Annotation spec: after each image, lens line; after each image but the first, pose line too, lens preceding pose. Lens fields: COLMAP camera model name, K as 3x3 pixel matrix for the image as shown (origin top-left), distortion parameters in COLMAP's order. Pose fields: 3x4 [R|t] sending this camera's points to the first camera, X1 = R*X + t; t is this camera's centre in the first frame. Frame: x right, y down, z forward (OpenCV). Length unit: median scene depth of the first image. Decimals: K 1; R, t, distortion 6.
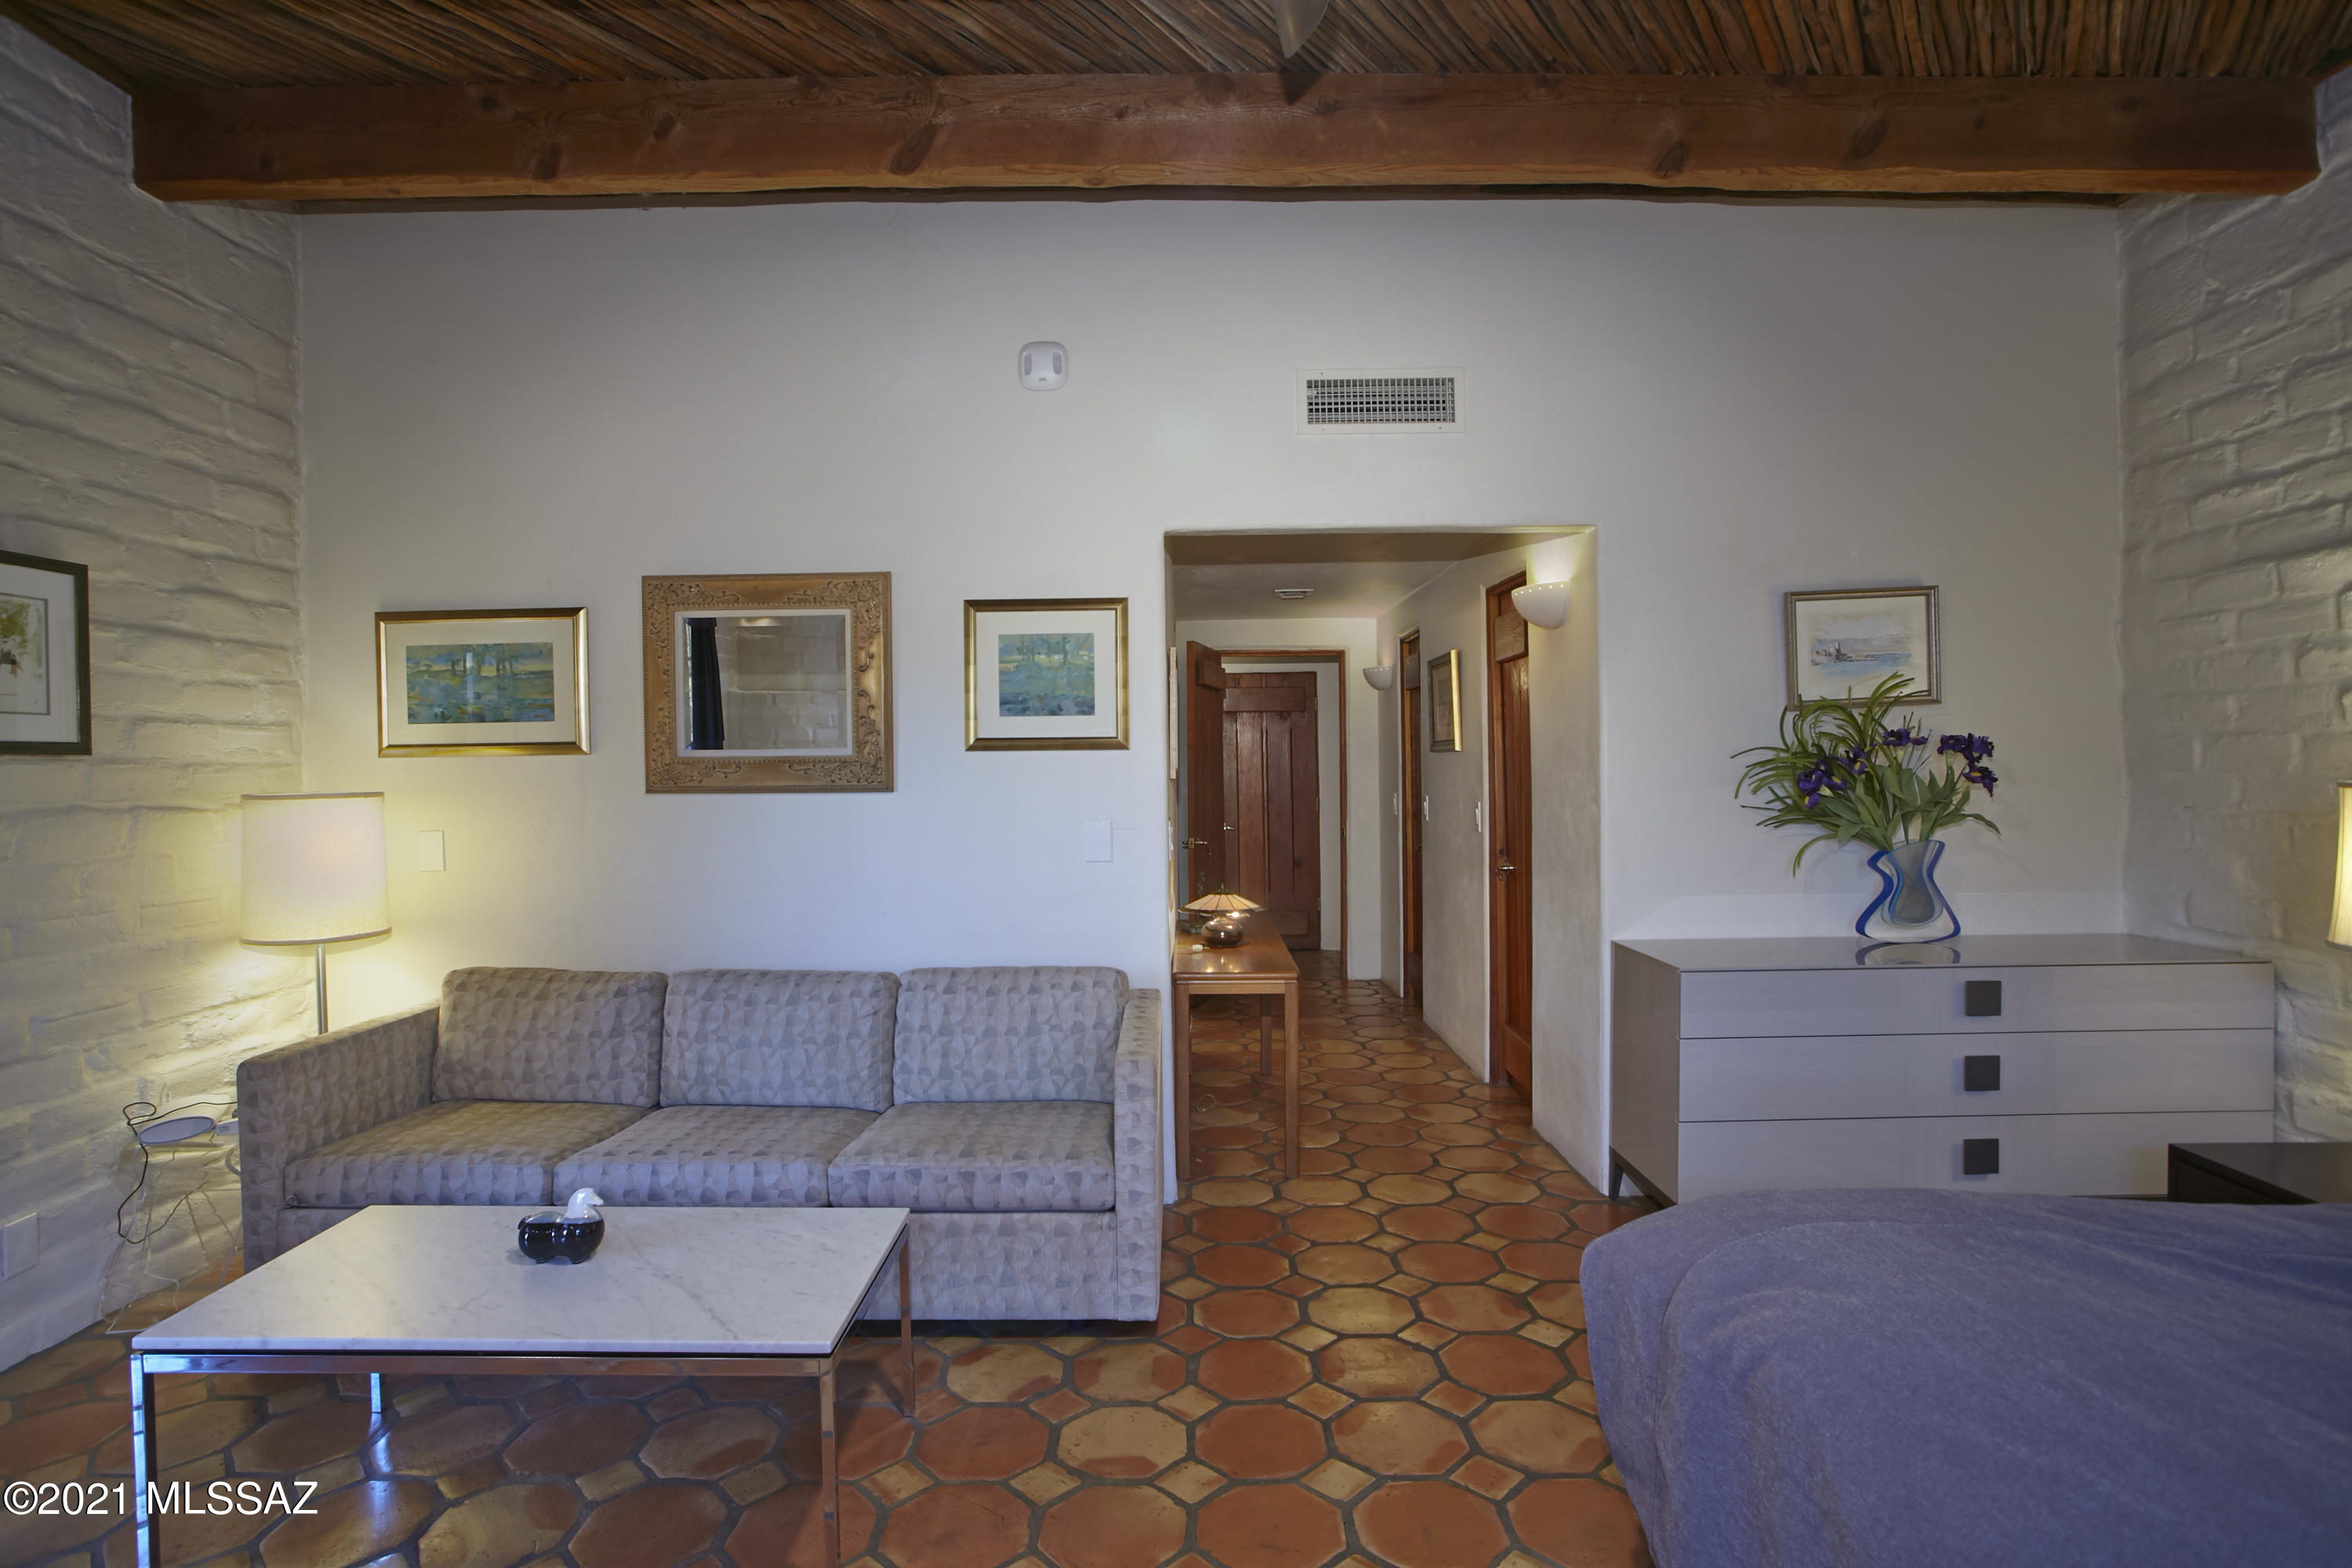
lens RADIAL K [[1190.5, 0, 1175.7], [0, 1190.5, 786.5], [0, 0, 1]] dist [-0.014236, 0.000990]
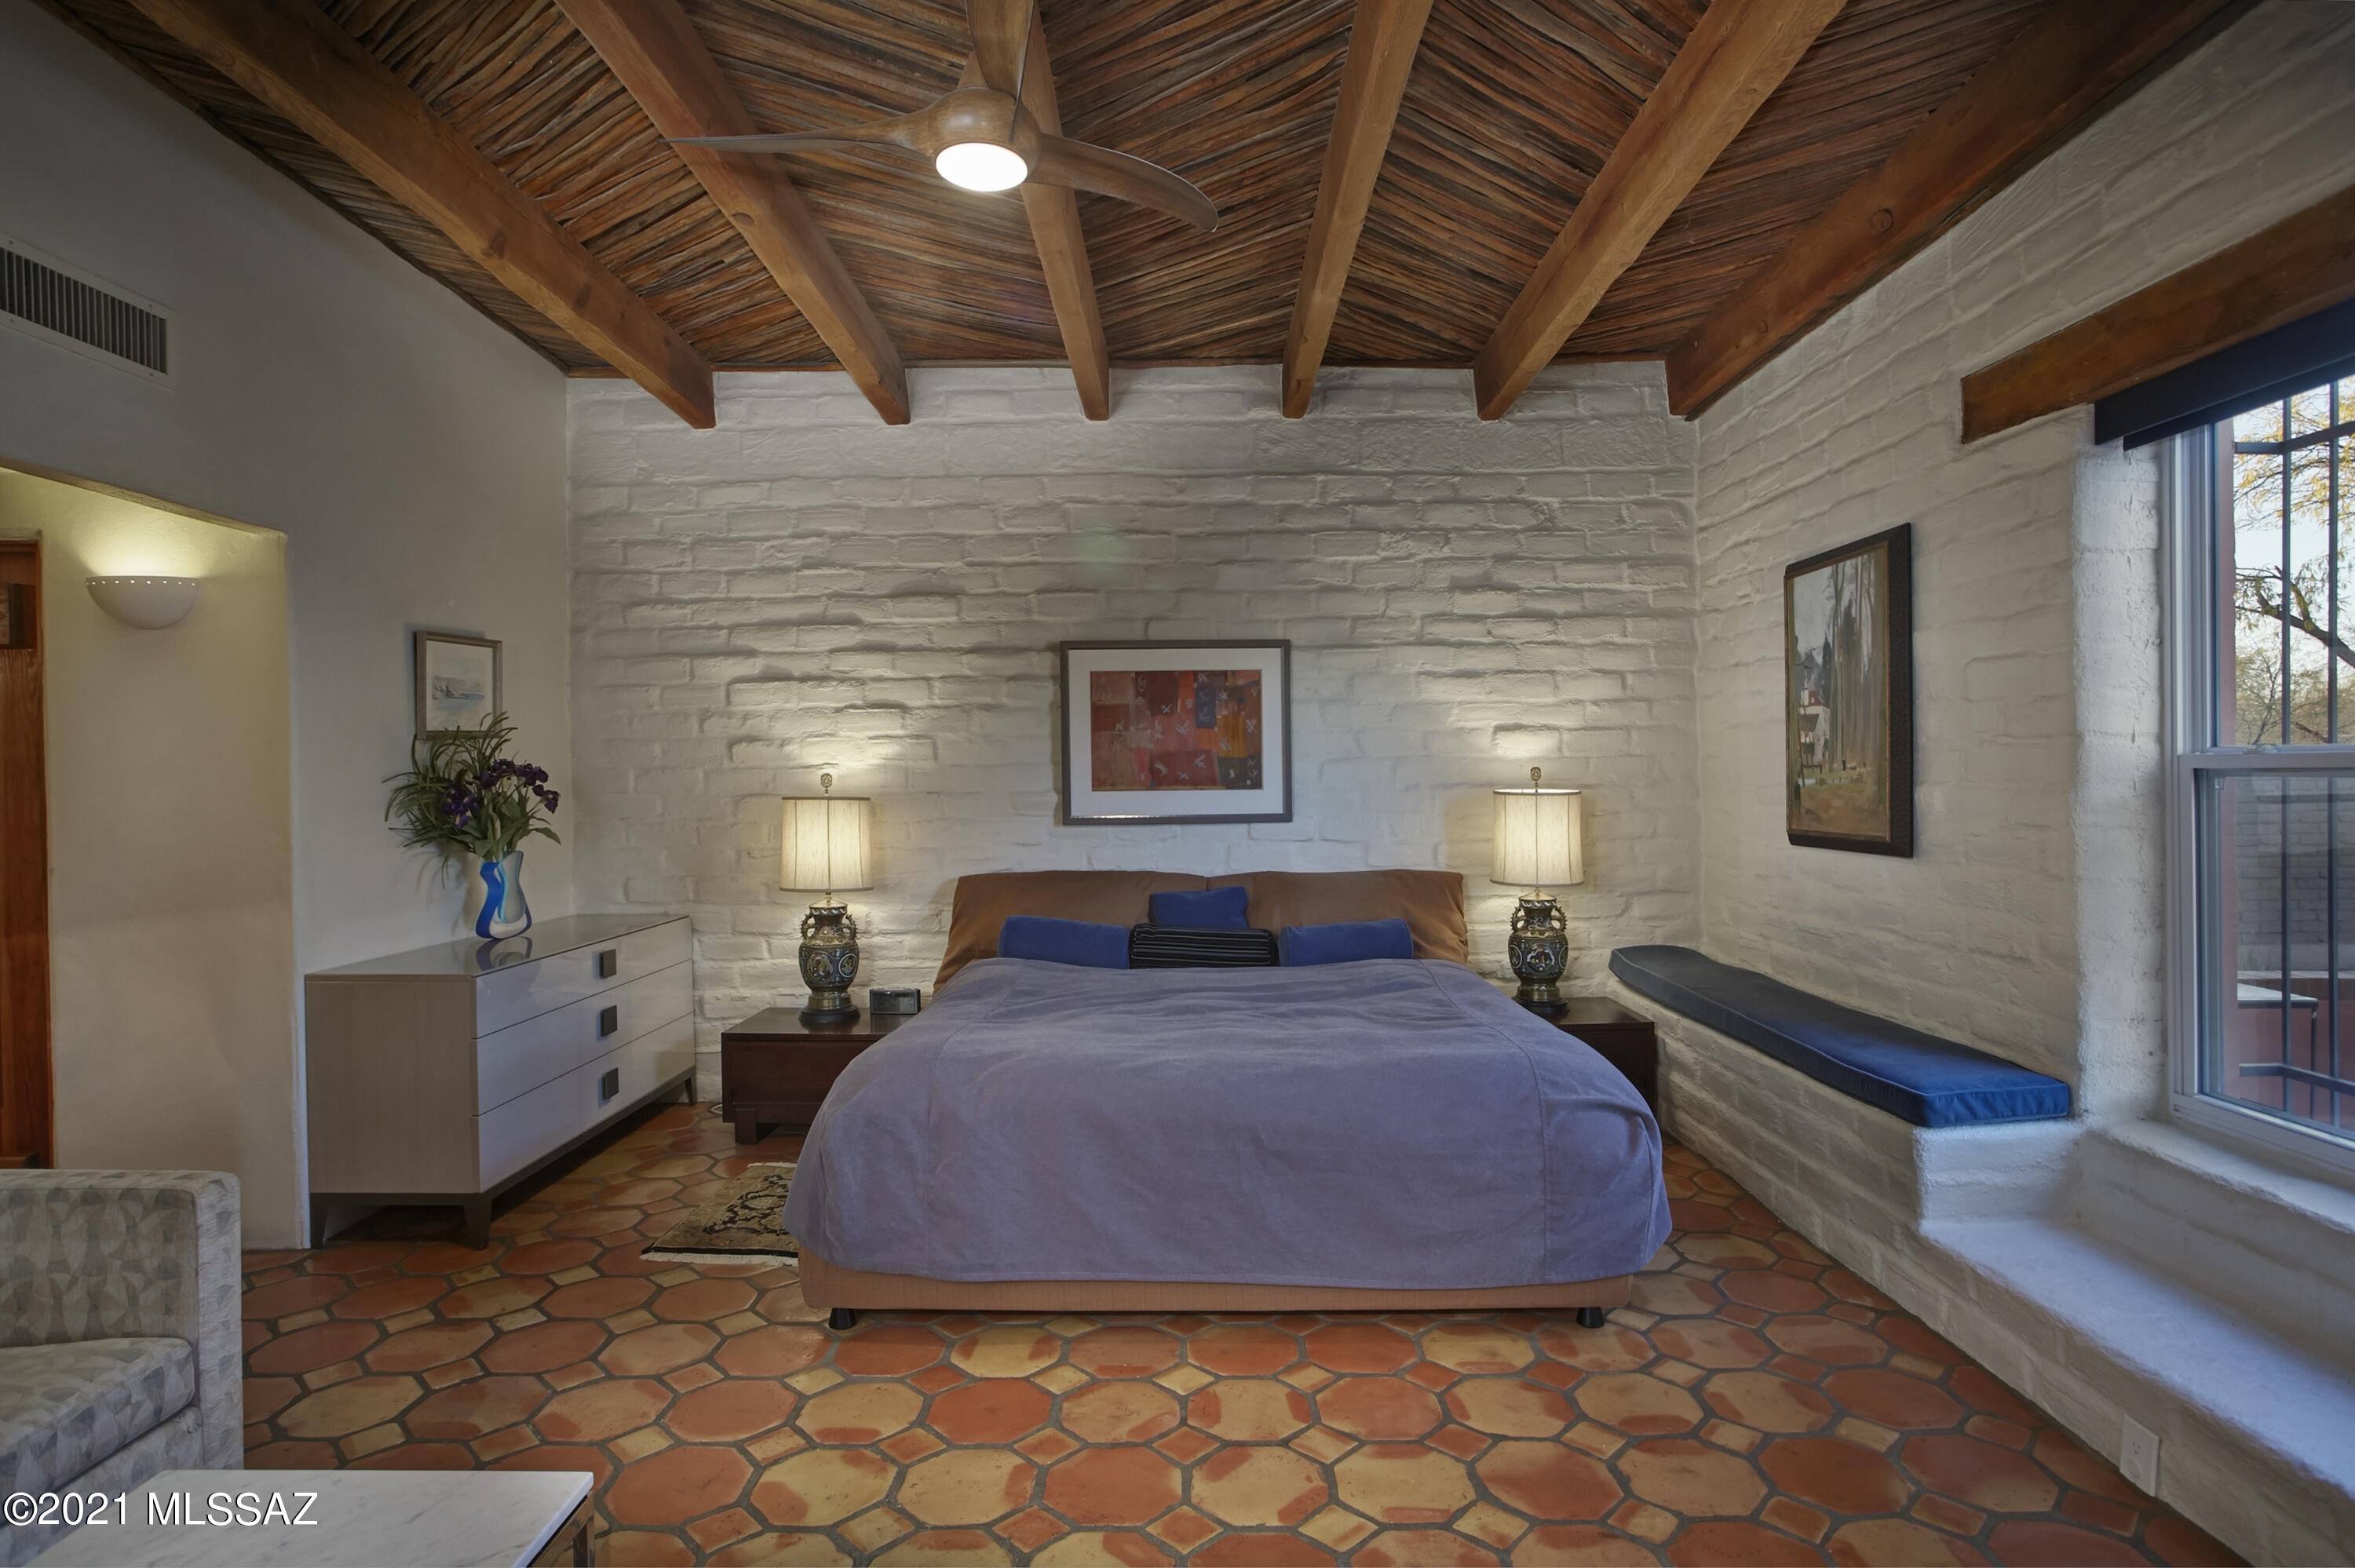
lens RADIAL K [[1255.8, 0, 1175.3], [0, 1255.8, 775.9], [0, 0, 1]] dist [-0.016011, 0.002489]
pose [[0.006963, 0.011216, 0.999913, -0.706179], [0.023577, 0.999657, -0.011378, -0.001322], [-0.999698, 0.023654, 0.006696, 0.340957]]
